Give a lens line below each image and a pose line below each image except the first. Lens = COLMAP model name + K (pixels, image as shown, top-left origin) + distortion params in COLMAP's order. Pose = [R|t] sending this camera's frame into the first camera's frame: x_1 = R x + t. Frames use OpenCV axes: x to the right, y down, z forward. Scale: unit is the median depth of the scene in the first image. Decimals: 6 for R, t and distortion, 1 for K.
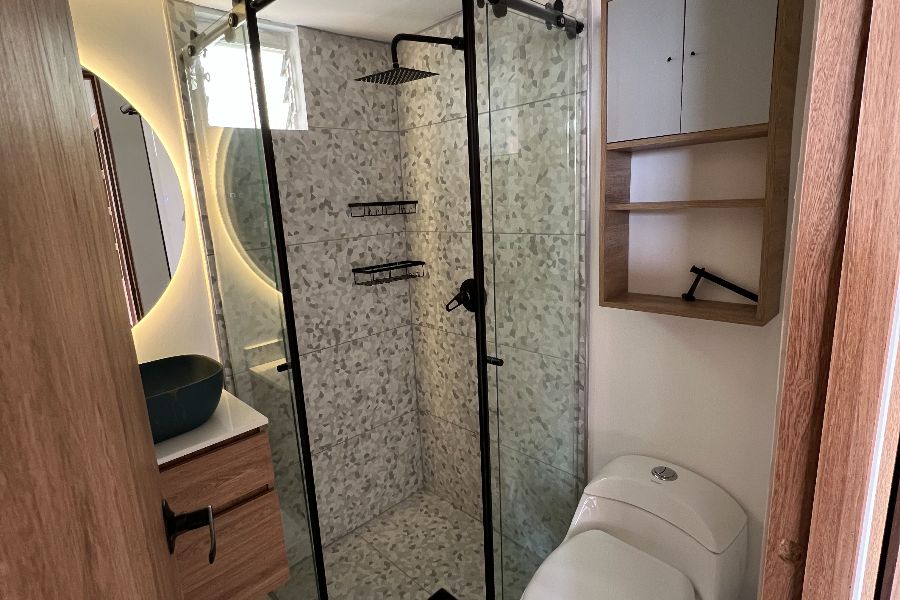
lens RADIAL K [[486.9, 0, 450.0], [0, 486.9, 300.0], [0, 0, 1]] dist [0.005352, -0.000862]
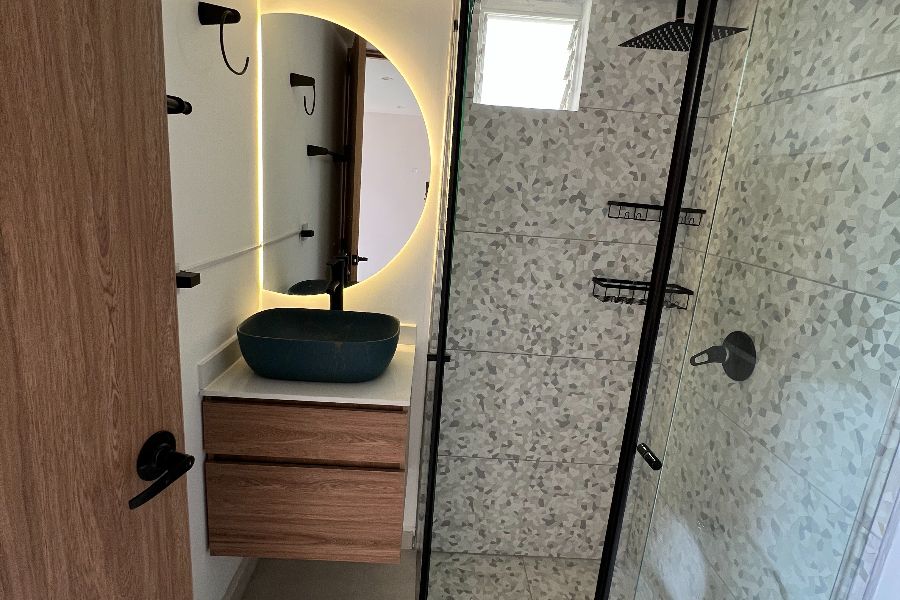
lens RADIAL K [[486.9, 0, 450.0], [0, 486.9, 300.0], [0, 0, 1]] dist [0.005352, -0.000862]
pose [[0.720961, 0.267134, -0.639418, 0.175942], [-0.259123, 0.959700, 0.108772, -0.054591], [0.642706, 0.087268, 0.761127, 0.201542]]
